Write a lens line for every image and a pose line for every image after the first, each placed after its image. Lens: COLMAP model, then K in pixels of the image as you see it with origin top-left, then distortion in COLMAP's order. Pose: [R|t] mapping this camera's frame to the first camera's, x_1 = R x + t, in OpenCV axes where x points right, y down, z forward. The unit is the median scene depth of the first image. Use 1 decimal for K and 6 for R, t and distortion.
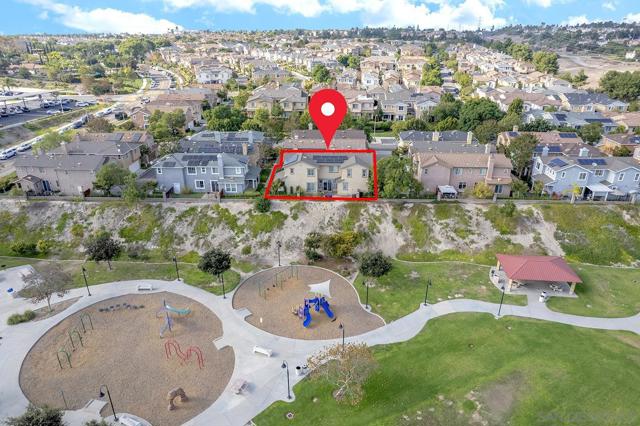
lens RADIAL K [[425.8, 0, 320.0], [0, 425.8, 213.0], [0, 0, 1]] dist [-0.085151, 0.064565]
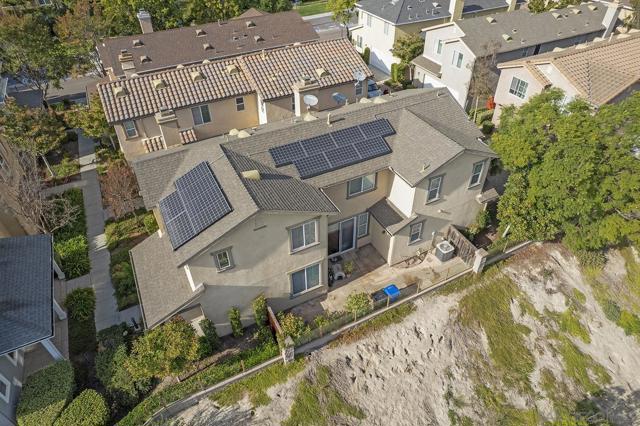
lens RADIAL K [[425.8, 0, 320.0], [0, 425.8, 213.0], [0, 0, 1]] dist [-0.085151, 0.064565]
pose [[0.875499, -0.324523, 0.358030, -0.099738], [0.211865, 0.923708, 0.319182, -0.191406], [-0.434297, -0.203590, 0.877461, 0.843094]]
